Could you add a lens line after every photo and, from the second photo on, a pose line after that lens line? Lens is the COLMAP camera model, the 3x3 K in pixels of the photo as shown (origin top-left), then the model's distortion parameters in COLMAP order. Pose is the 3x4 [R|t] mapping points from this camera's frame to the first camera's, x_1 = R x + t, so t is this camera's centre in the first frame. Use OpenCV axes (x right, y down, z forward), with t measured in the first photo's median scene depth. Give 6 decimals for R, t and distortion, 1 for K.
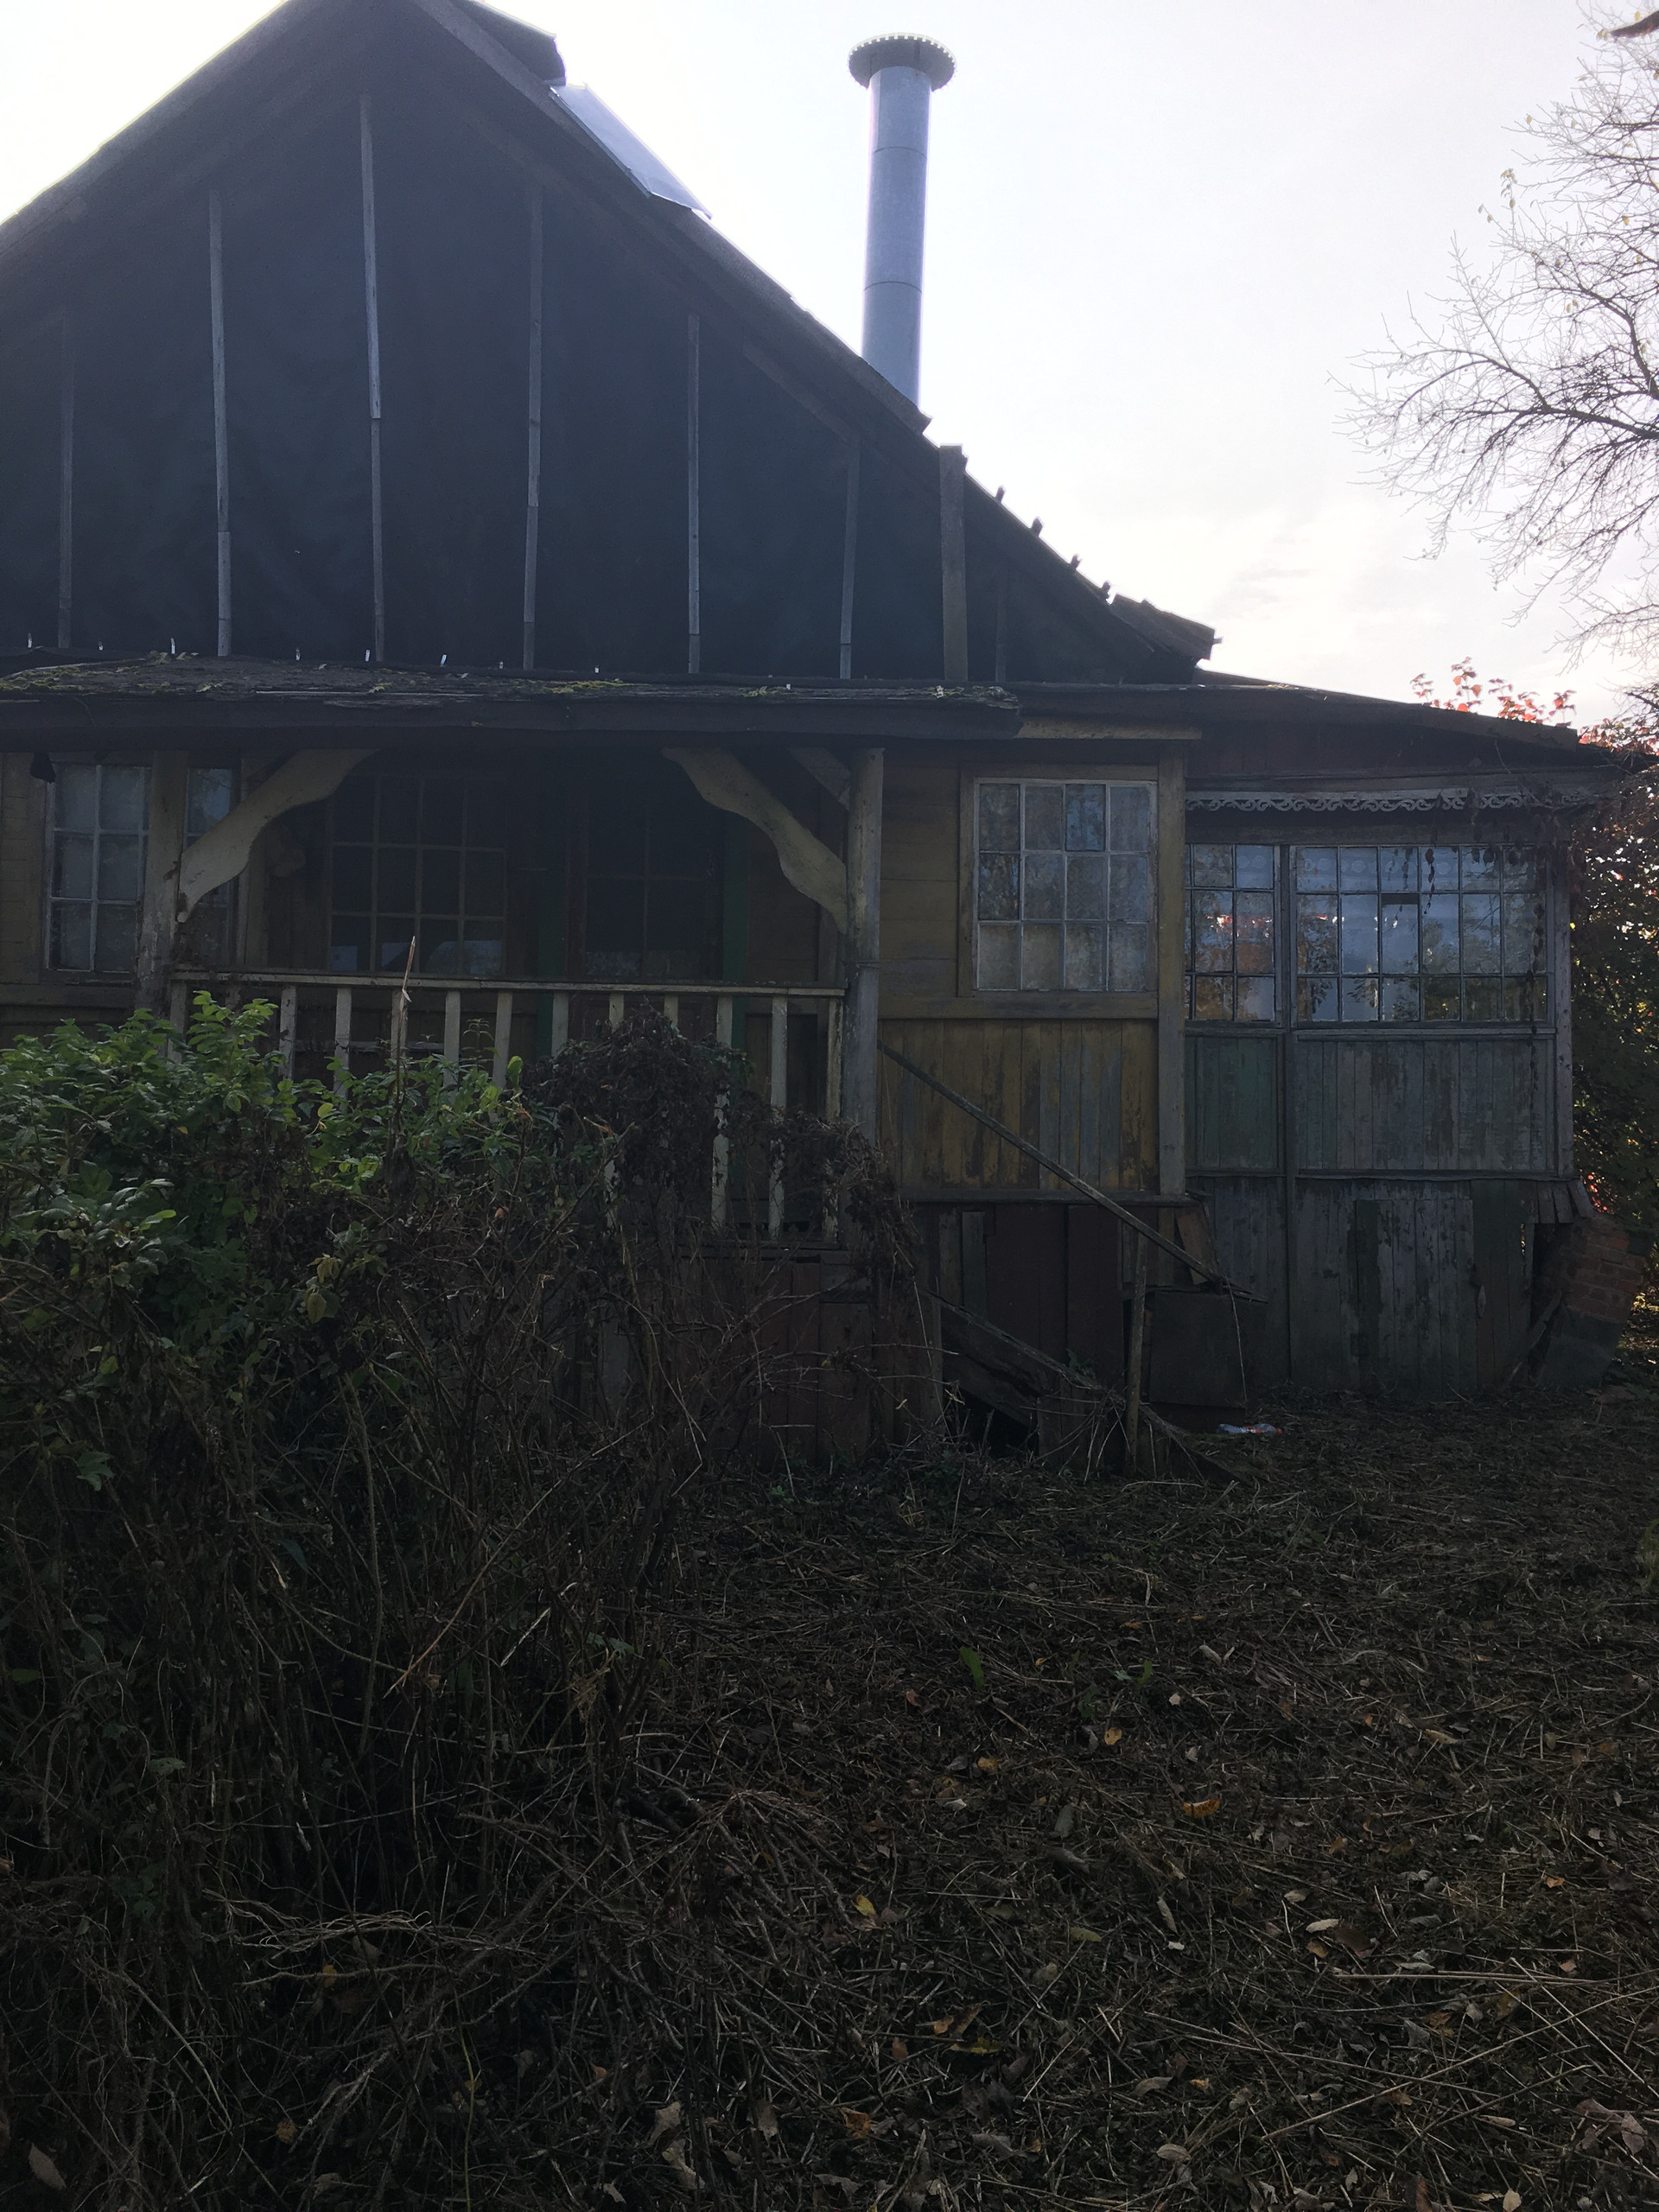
lens RADIAL K [[1863.3, 0, 842.0], [0, 1863.3, 1106.4], [0, 0, 1]] dist [0.081224, -0.110673]
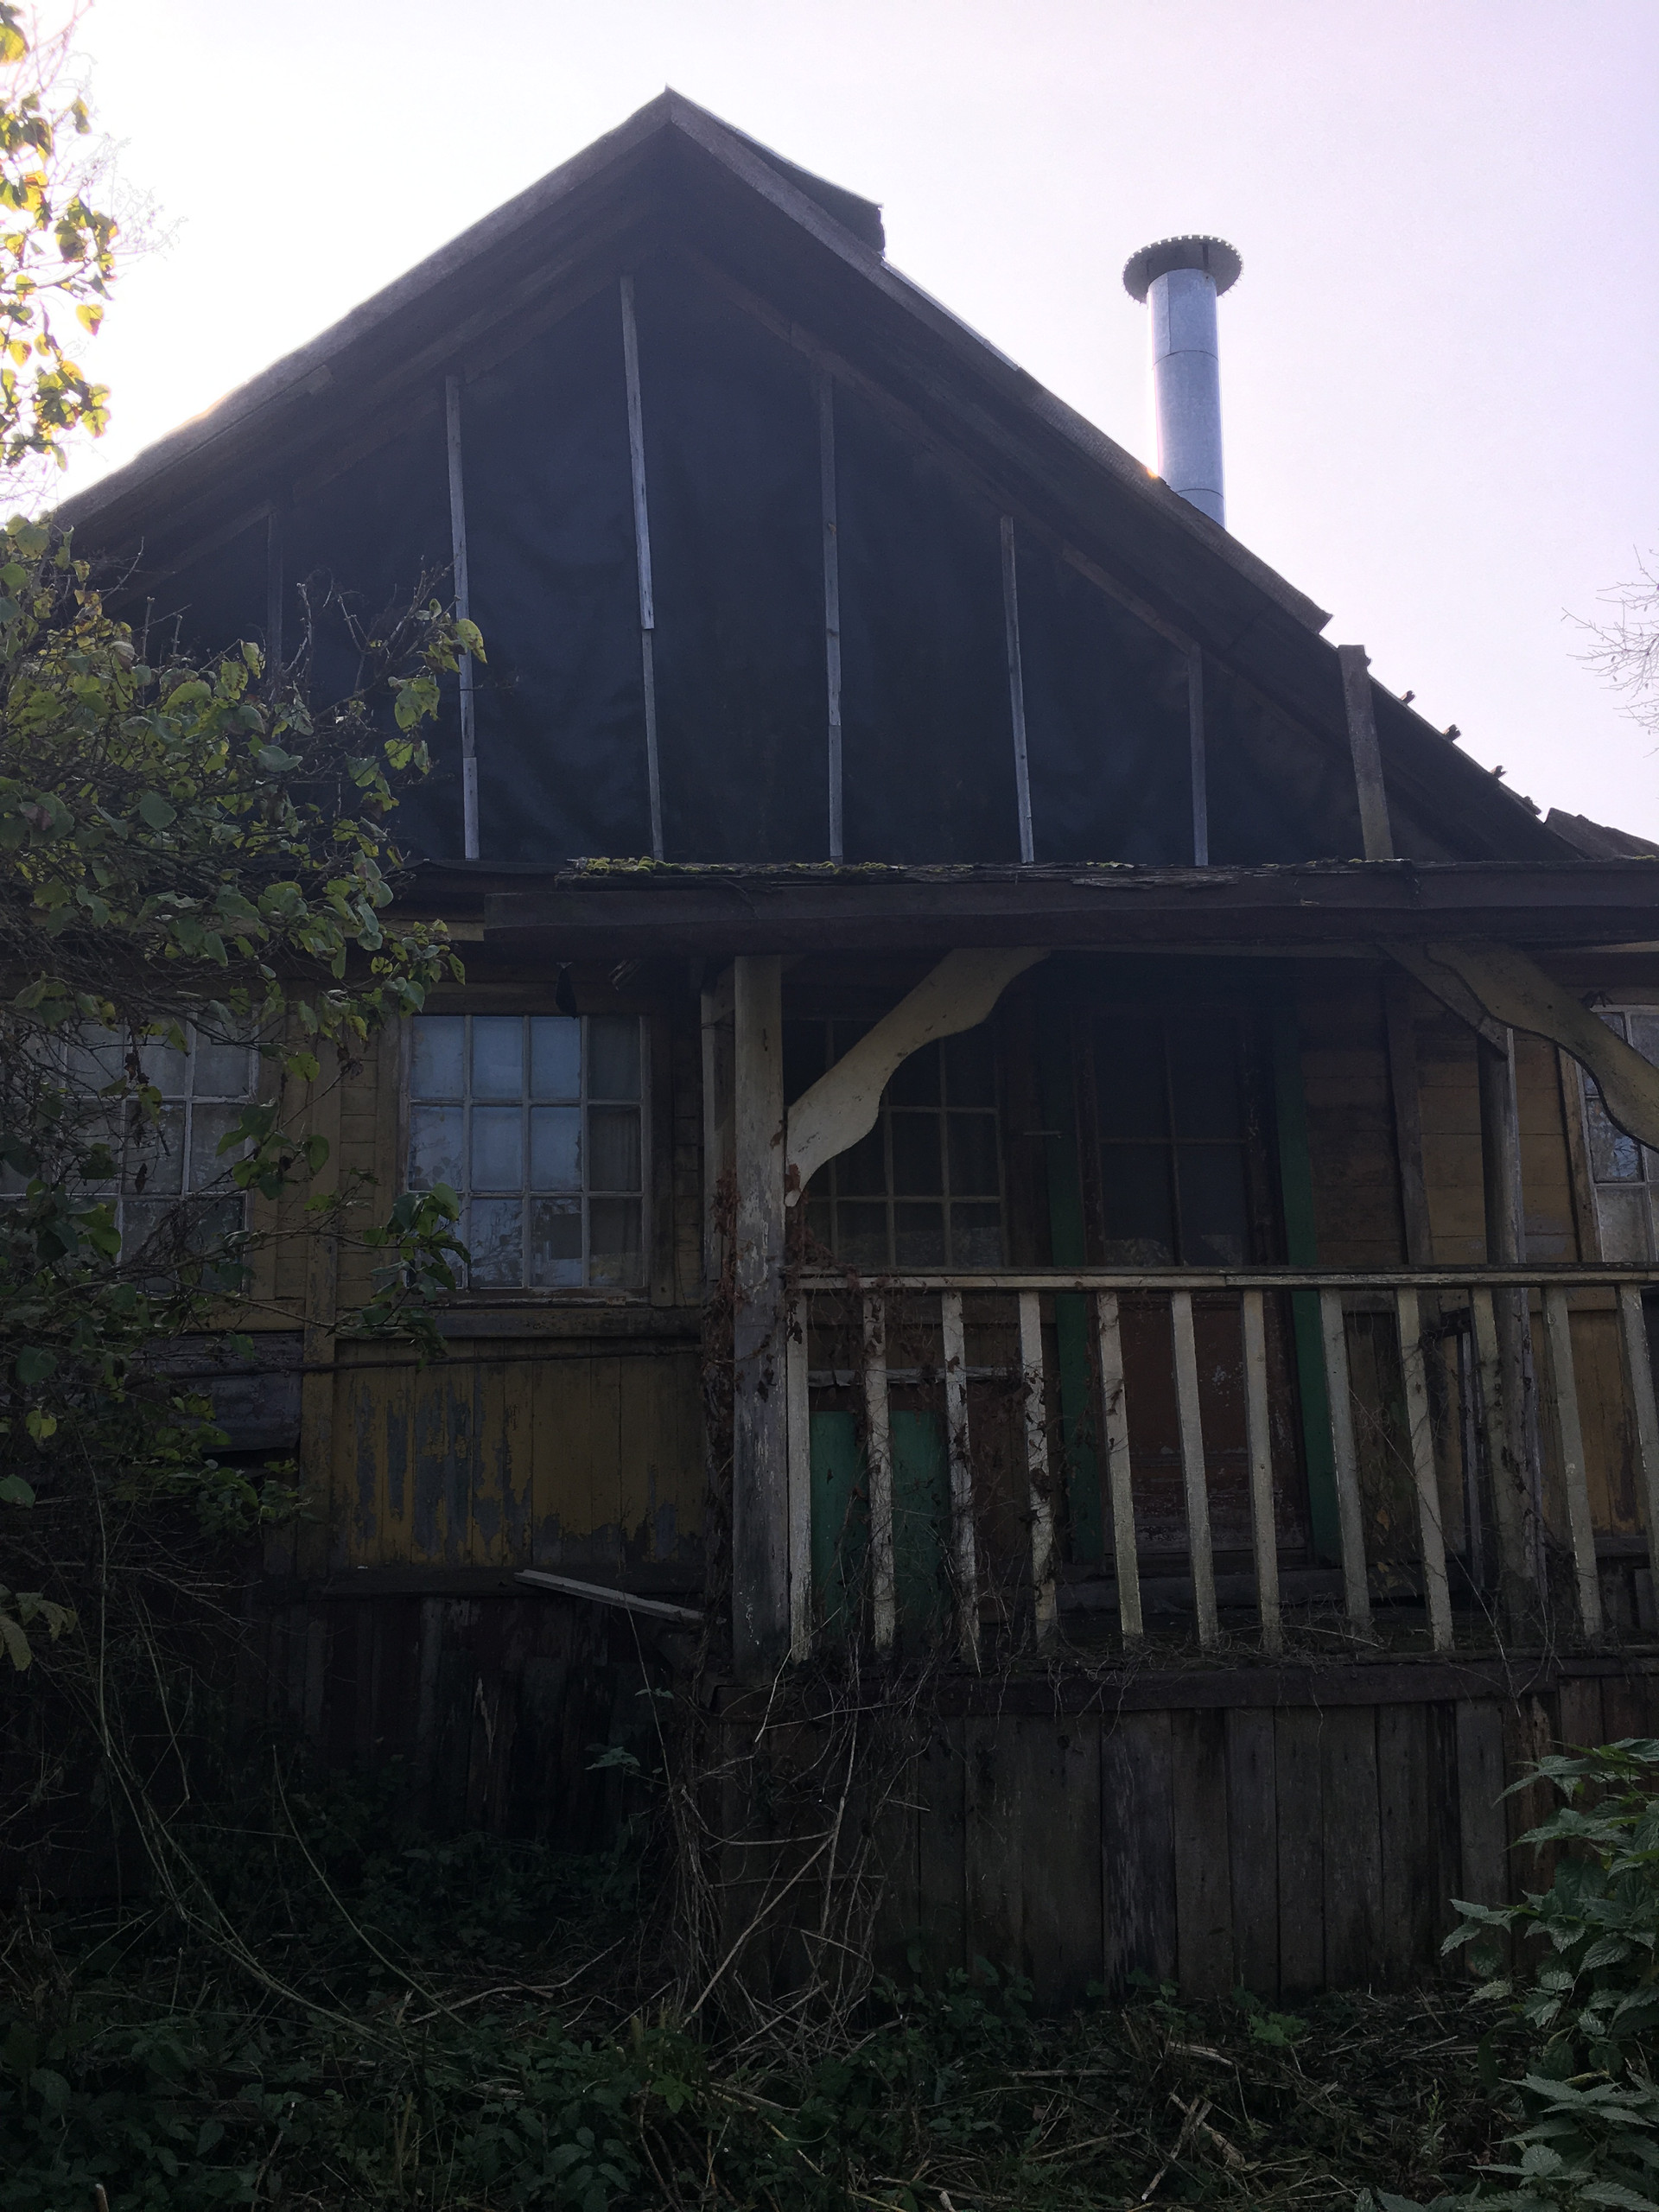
lens RADIAL K [[1863.3, 0, 842.0], [0, 1863.3, 1106.4], [0, 0, 1]] dist [0.081224, -0.110673]
pose [[0.995107, -0.026297, 0.095236, -0.263028], [0.041191, 0.986583, -0.157978, -0.016656], [-0.089804, 0.161128, 0.982839, 0.210066]]
